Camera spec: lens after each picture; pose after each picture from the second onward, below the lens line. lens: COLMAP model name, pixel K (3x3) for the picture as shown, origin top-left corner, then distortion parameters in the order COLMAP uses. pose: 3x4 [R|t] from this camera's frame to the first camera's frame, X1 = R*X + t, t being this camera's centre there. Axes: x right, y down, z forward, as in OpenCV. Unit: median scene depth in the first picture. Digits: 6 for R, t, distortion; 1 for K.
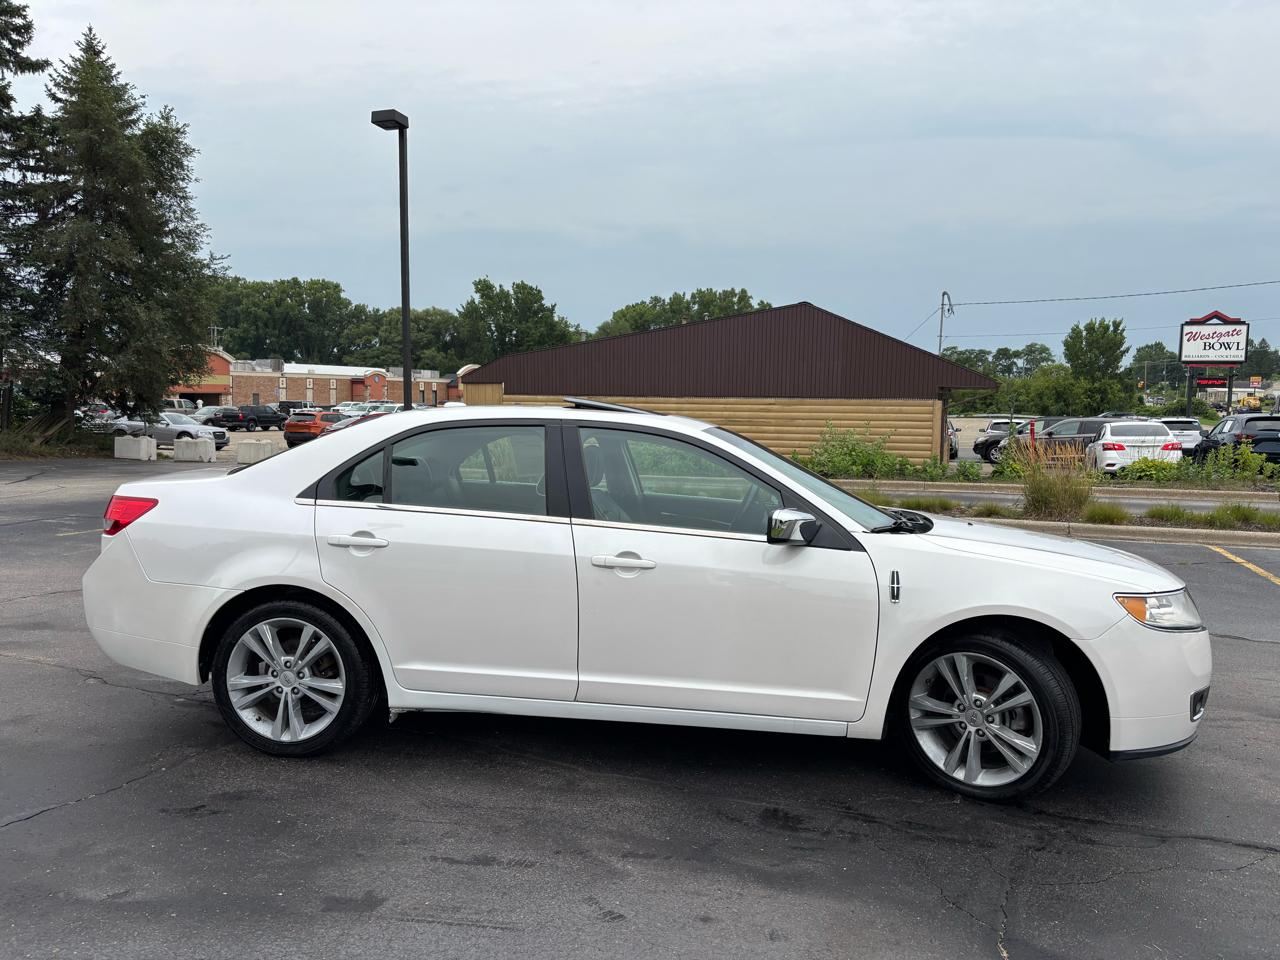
lens RADIAL K [[958.2, 0, 639.4], [0, 958.2, 521.7], [0, 0, 1]] dist [0.011328, -0.001869]
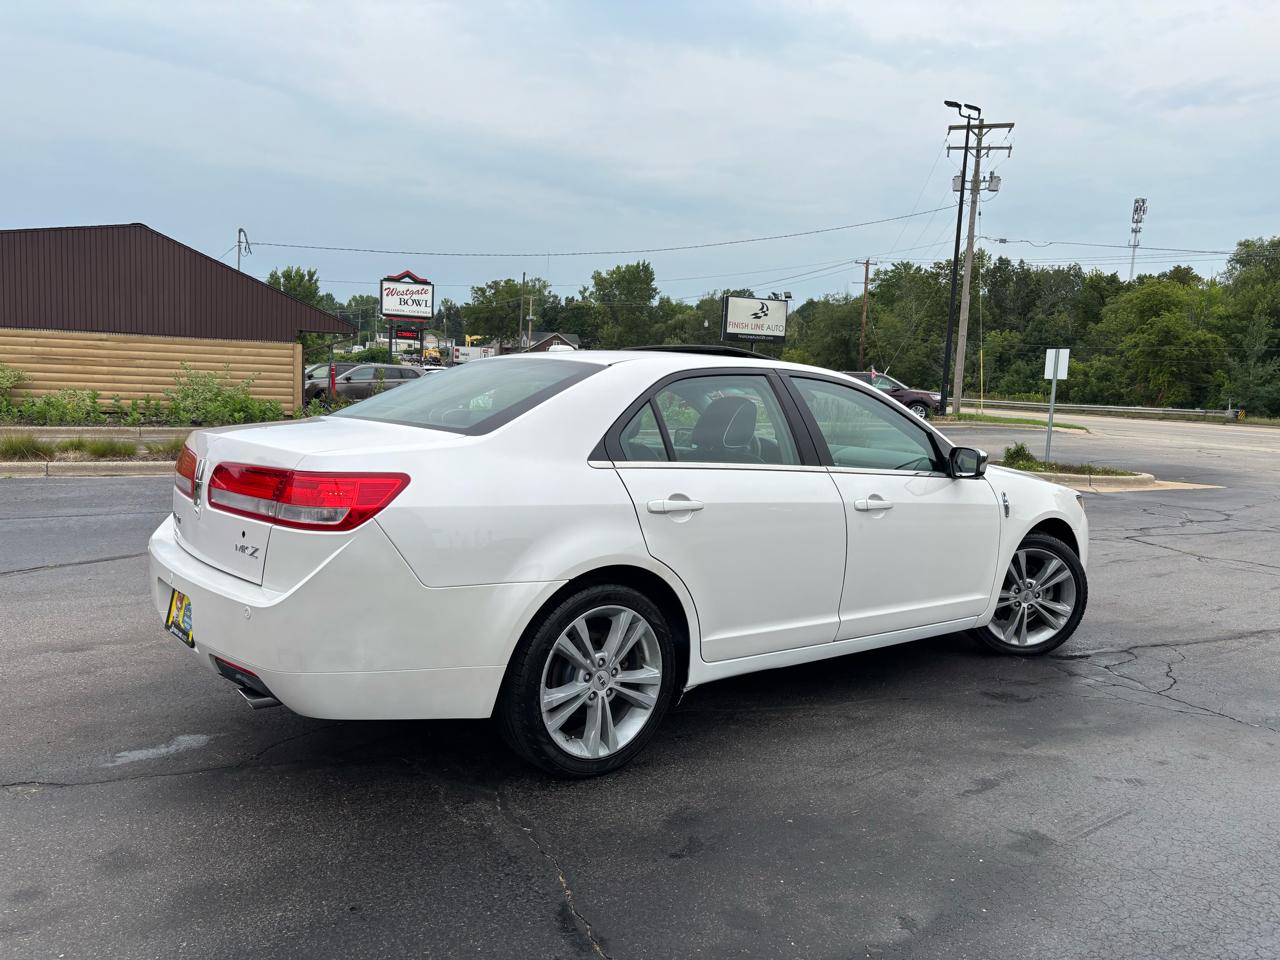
lens RADIAL K [[953.0, 0, 642.7], [0, 953.0, 488.8], [0, 0, 1]] dist [0.017125, -0.006004]
pose [[0.707351, -0.070116, 0.703377, -0.906699], [0.052506, 0.997531, 0.046636, -0.036461], [-0.704910, 0.003944, 0.709286, 0.395332]]
